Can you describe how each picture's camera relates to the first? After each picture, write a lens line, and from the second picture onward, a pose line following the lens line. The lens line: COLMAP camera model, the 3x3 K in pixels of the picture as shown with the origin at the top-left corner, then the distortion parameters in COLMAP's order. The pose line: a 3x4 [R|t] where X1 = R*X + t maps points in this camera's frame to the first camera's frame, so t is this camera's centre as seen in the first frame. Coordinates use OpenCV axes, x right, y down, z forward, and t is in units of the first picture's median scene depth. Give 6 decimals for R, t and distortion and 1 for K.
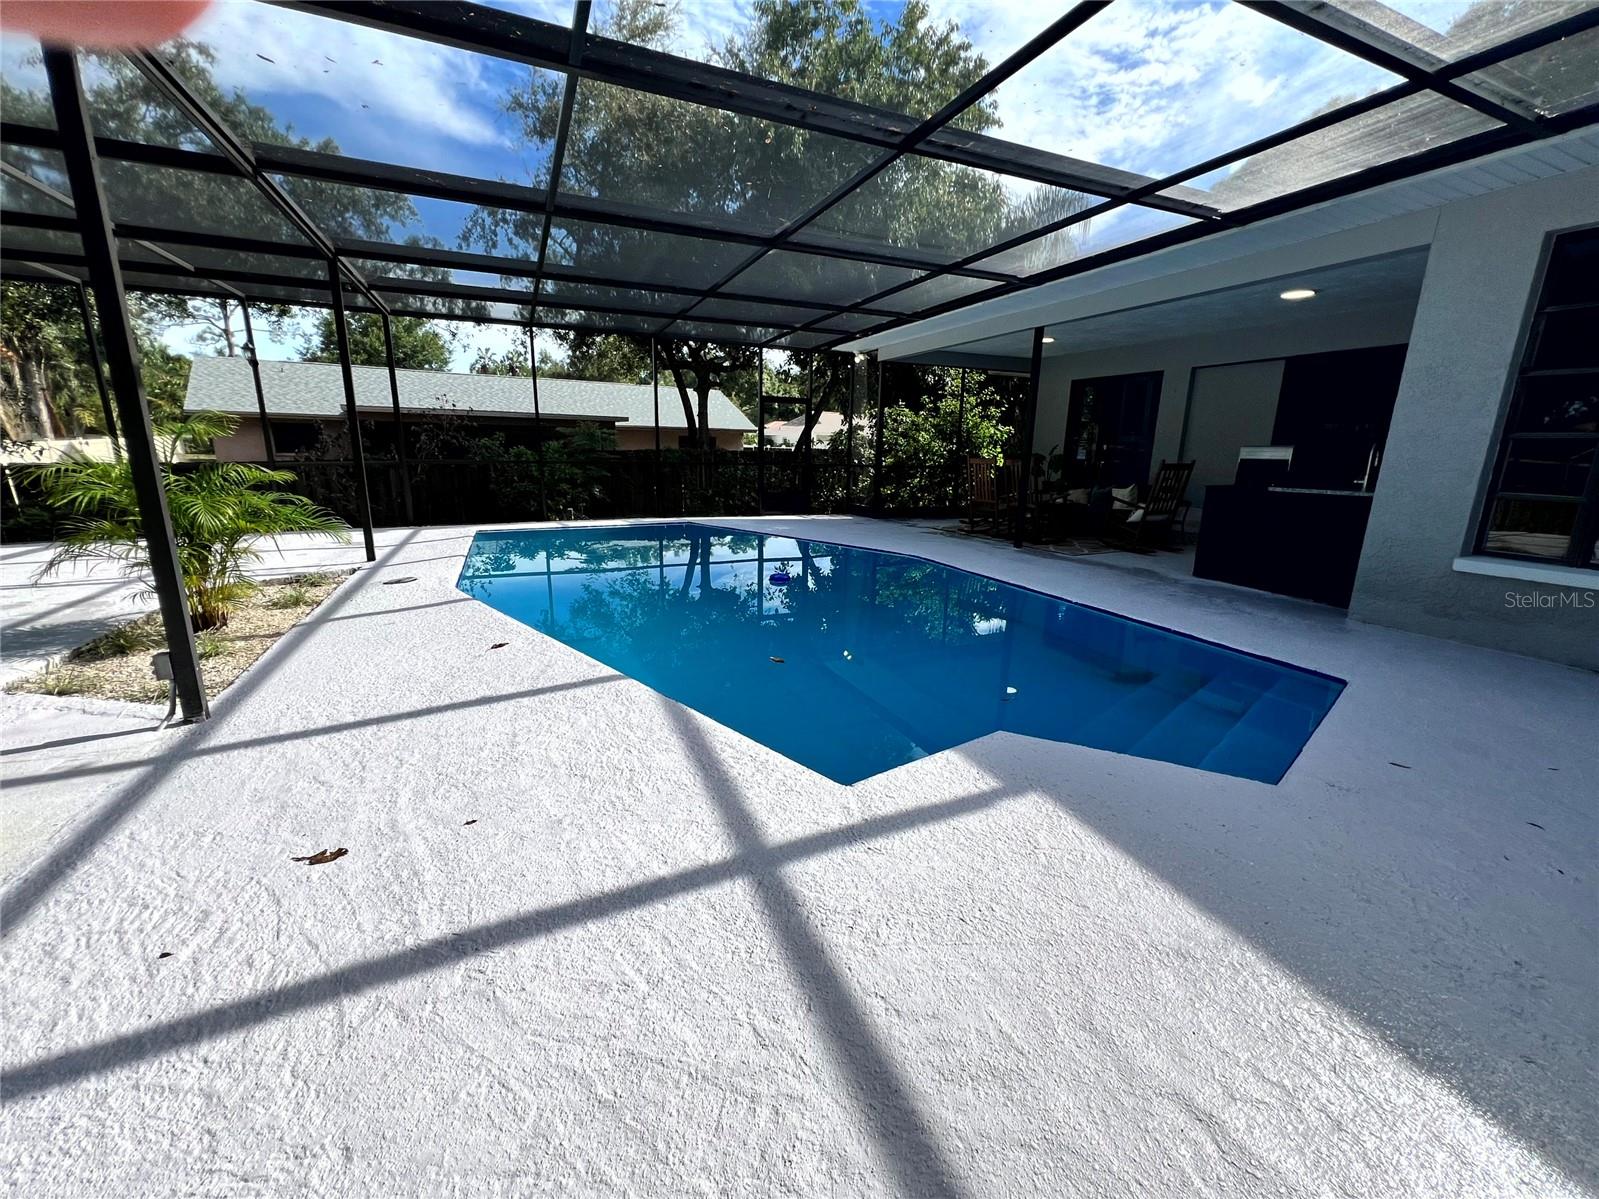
lens RADIAL K [[639.9, 0, 802.2], [0, 639.9, 595.9], [0, 0, 1]] dist [-0.001690, 0.000160]
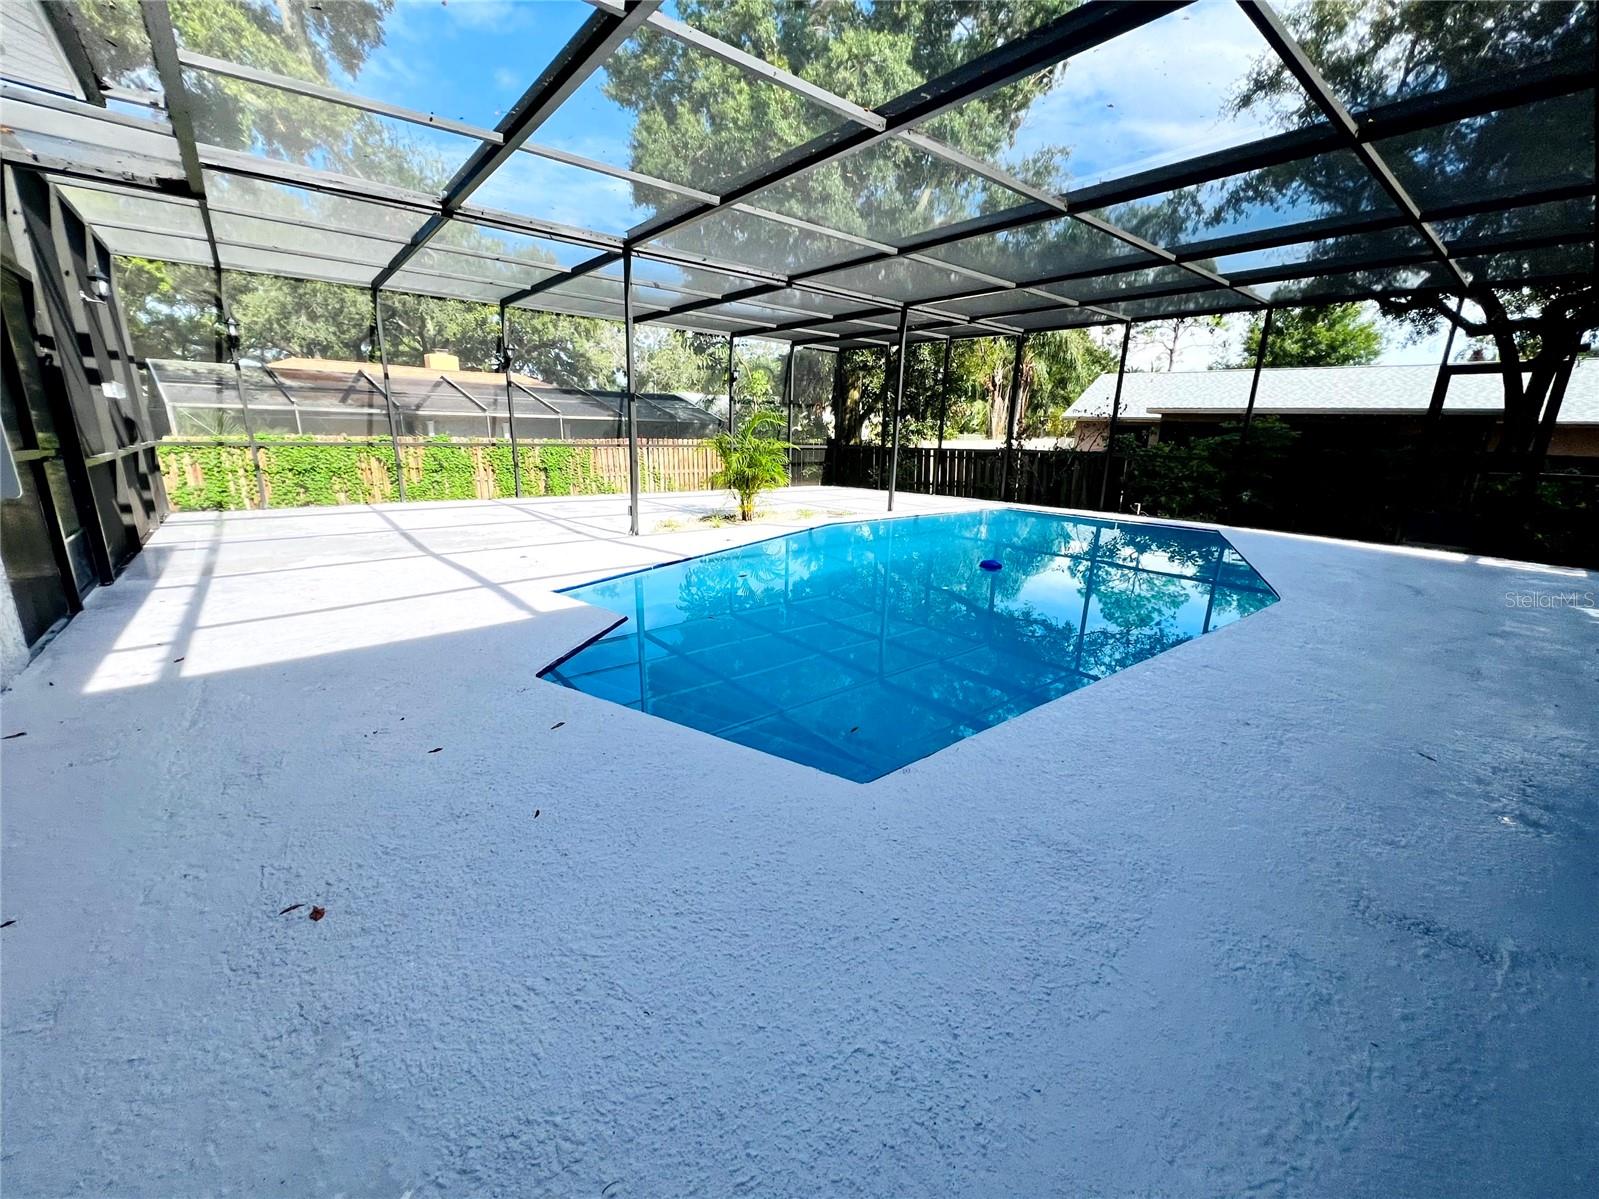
lens RADIAL K [[639.9, 0, 802.4], [0, 639.9, 604.8], [0, 0, 1]] dist [-0.001690, 0.000160]
pose [[0.274986, 0.244270, -0.929900, 0.335784], [-0.241375, 0.953751, 0.179157, -0.030555], [0.930656, 0.175190, 0.321229, 0.179687]]
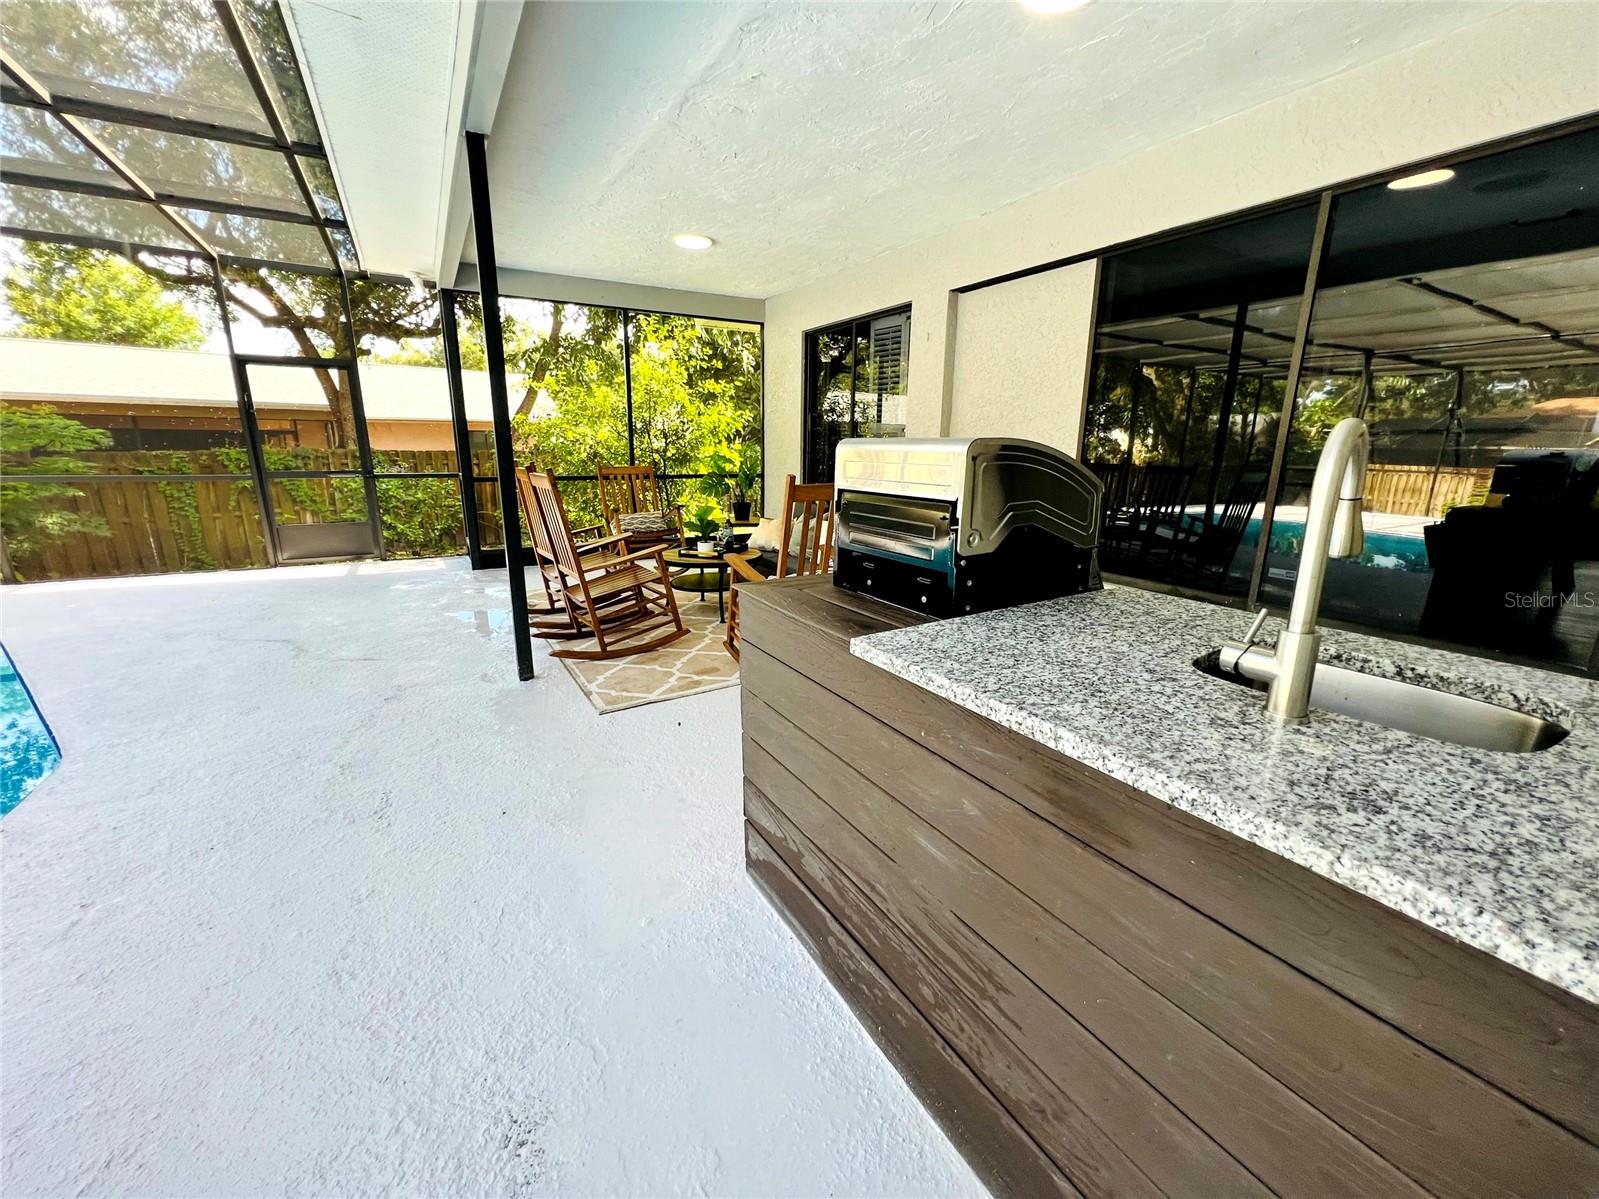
lens RADIAL K [[639.9, 0, 801.6], [0, 639.9, 601.5], [0, 0, 1]] dist [-0.001690, 0.000160]
pose [[0.993290, -0.033060, 0.110826, 0.277290], [0.031461, 0.999375, 0.016147, -0.074449], [-0.111290, -0.012552, 0.993709, 0.320634]]
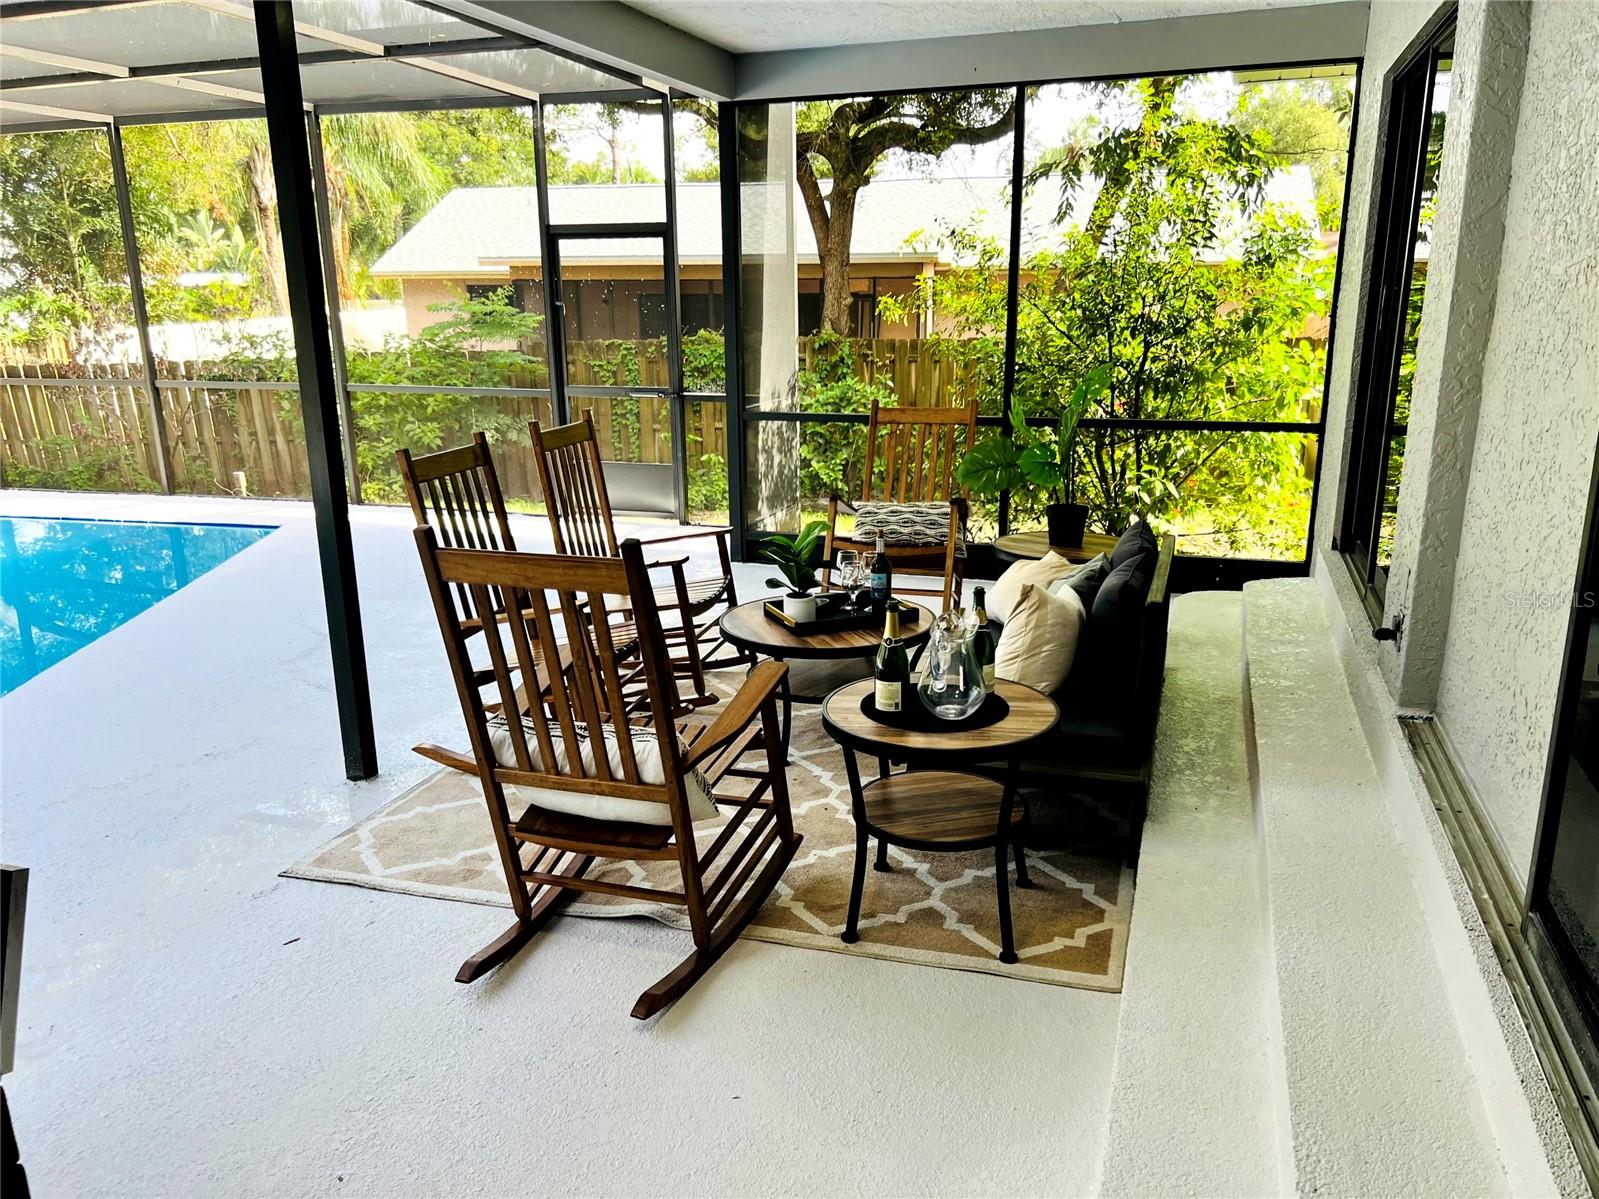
lens RADIAL K [[1209.8, 0, 803.7], [0, 1209.8, 606.0], [0, 0, 1]] dist [0.030703, -0.027583]
pose [[0.742691, 0.147848, -0.653109, 0.466696], [-0.130087, 0.988596, 0.075864, -0.122050], [0.656877, 0.028618, 0.753454, 0.426868]]
